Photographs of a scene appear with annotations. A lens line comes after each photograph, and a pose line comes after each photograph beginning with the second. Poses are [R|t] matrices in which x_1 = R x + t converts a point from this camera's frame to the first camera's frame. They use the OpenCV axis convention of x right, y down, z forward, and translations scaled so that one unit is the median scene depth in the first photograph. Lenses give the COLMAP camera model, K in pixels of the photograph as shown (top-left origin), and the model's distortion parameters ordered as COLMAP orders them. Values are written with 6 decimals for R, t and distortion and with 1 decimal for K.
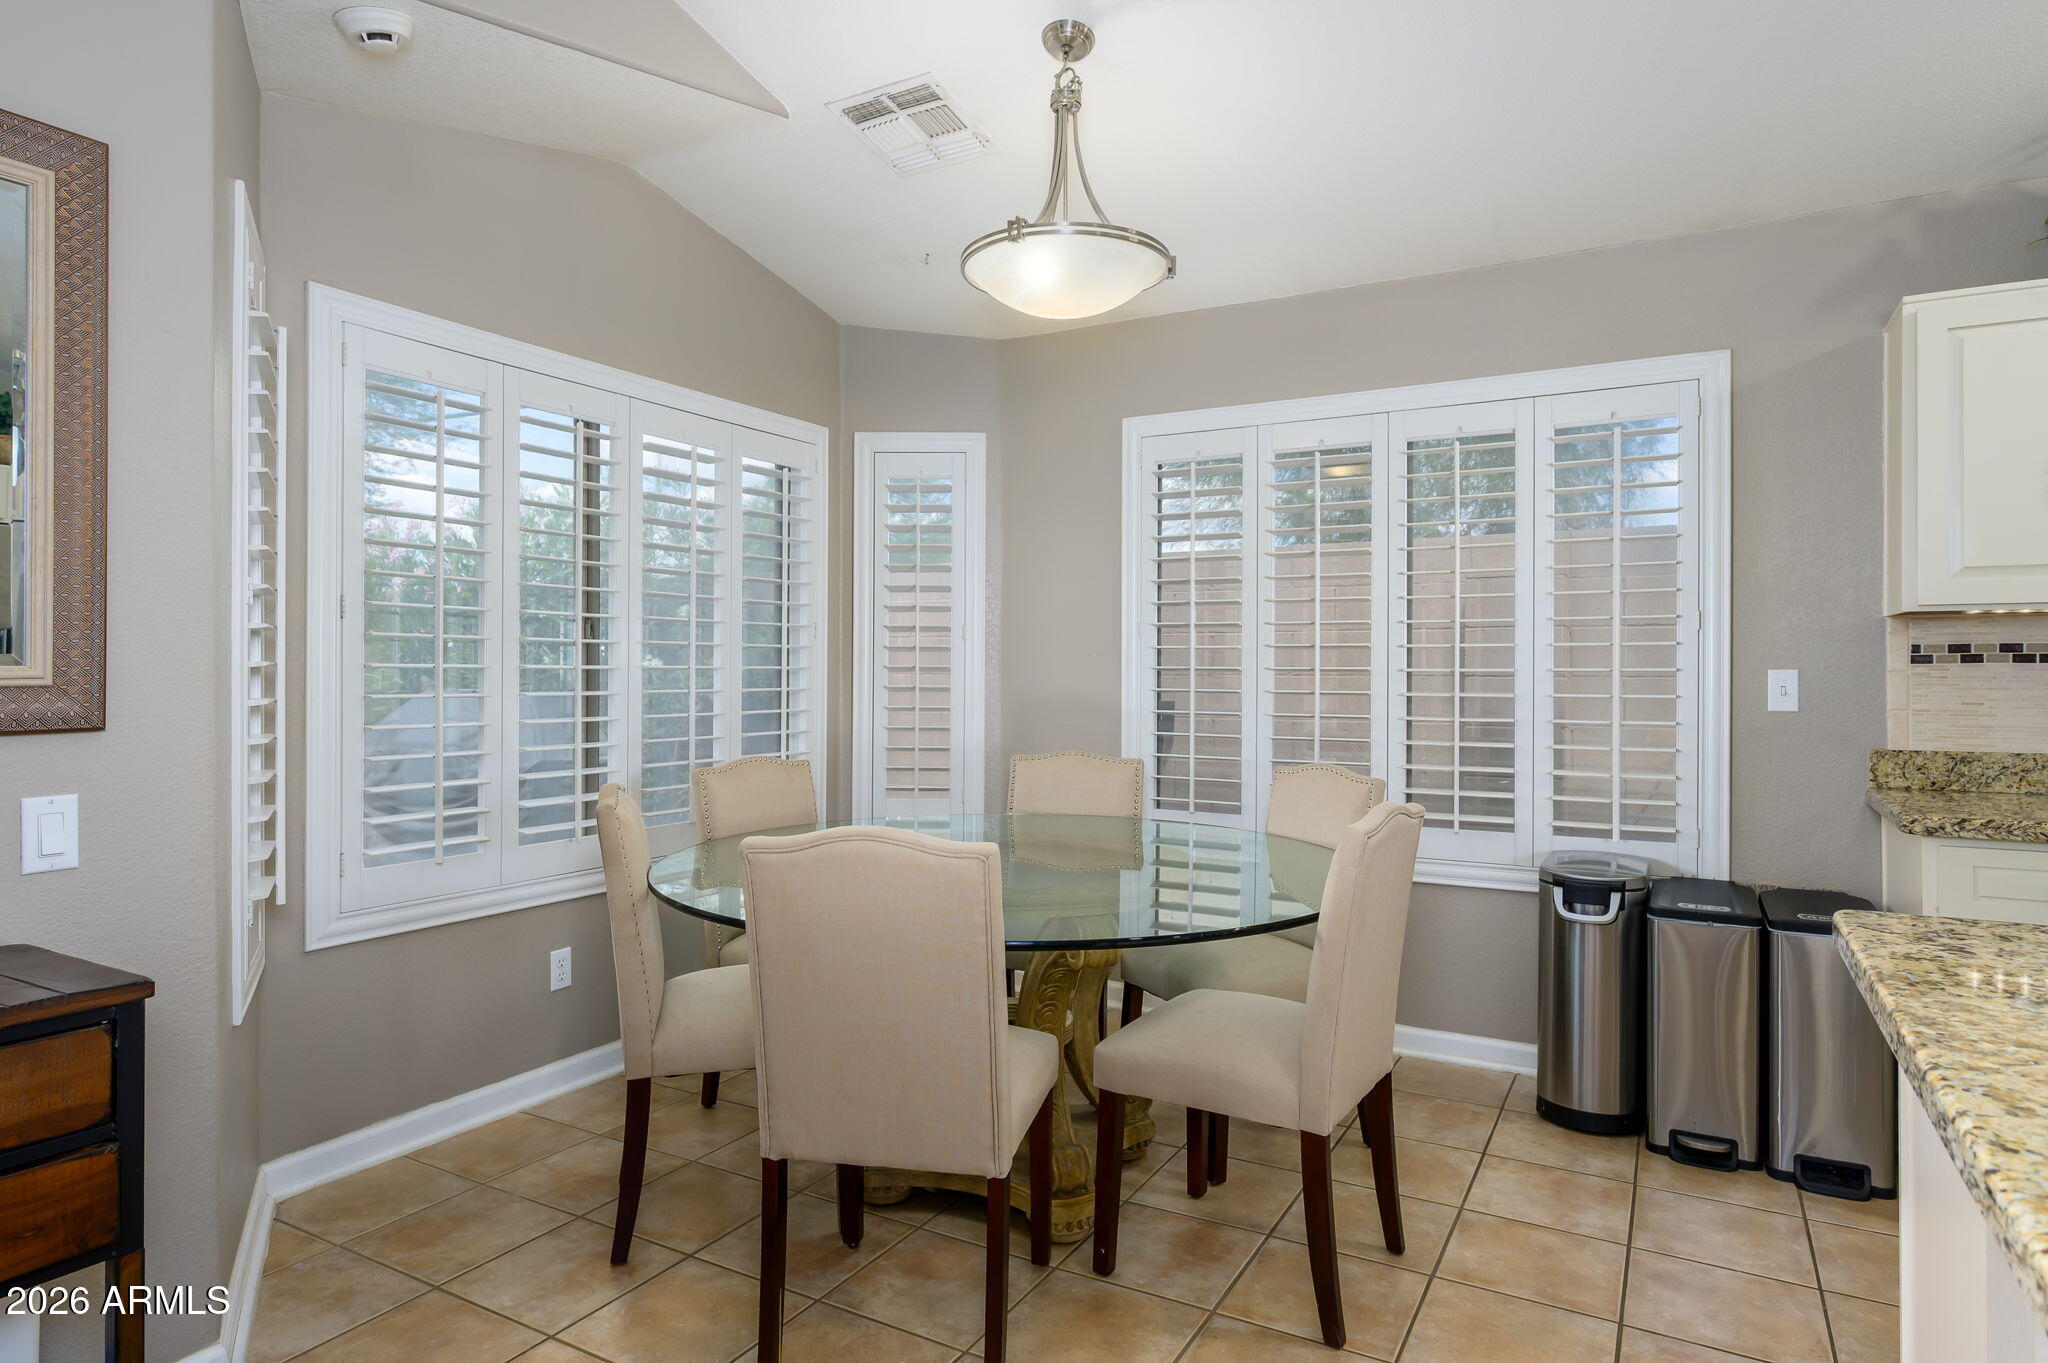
lens RADIAL K [[1167.0, 0, 1029.9], [0, 1167.0, 666.4], [0, 0, 1]] dist [-0.001883, 0.002484]
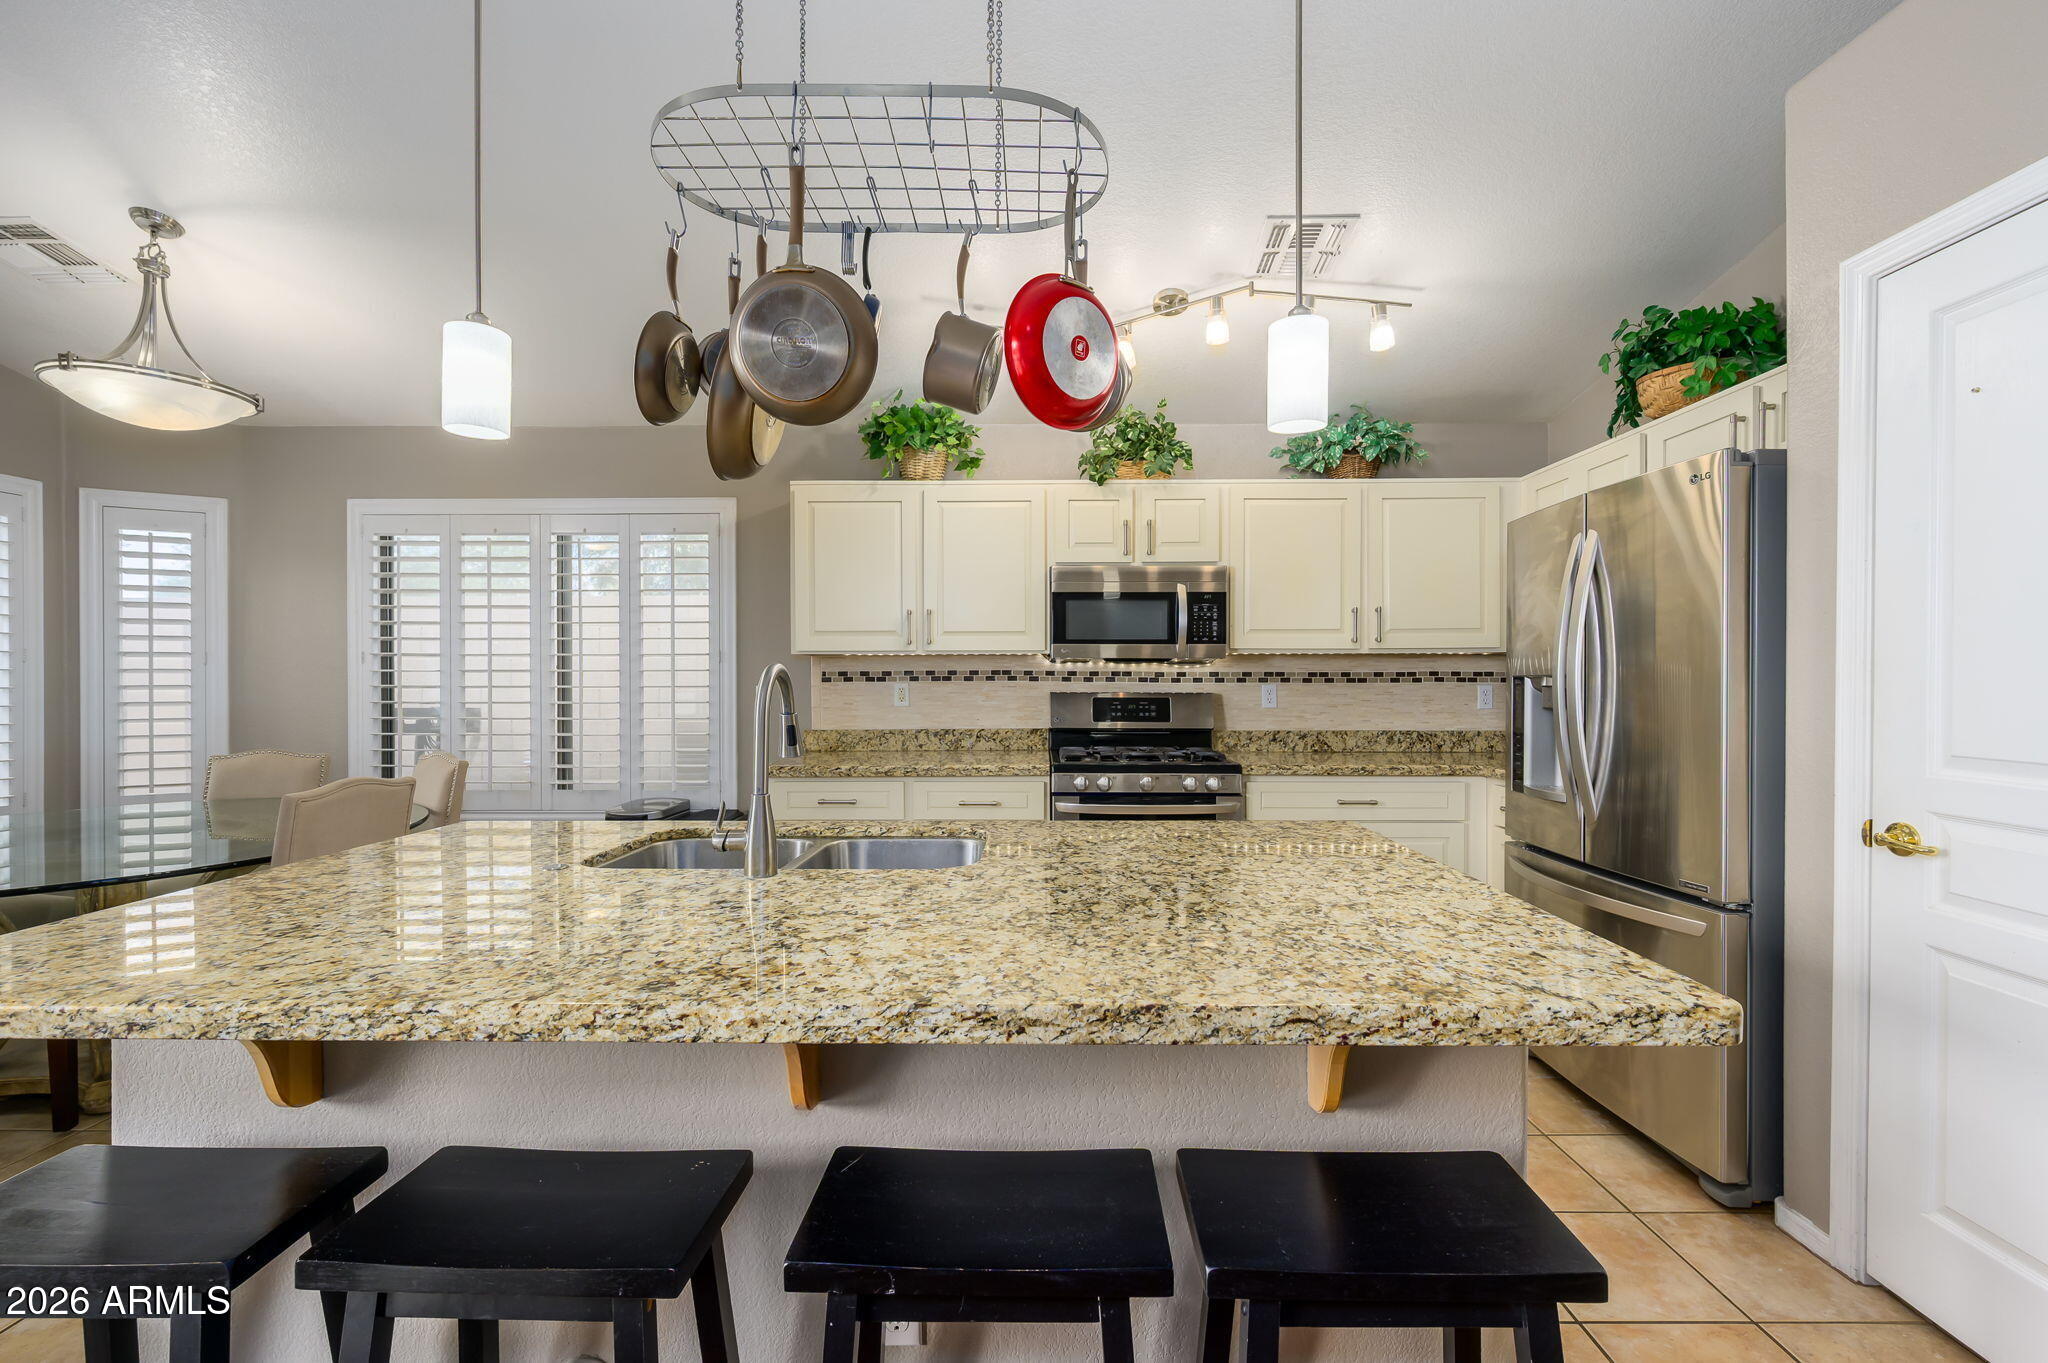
lens RADIAL K [[849.0, 0, 1029.0], [0, 849.0, 685.4], [0, 0, 1]] dist [0.003882, -0.001319]
pose [[0.878646, -0.008551, 0.477397, 0.414341], [0.002732, 0.999913, 0.012882, -0.013497], [-0.477466, -0.010015, 0.878593, -0.320299]]
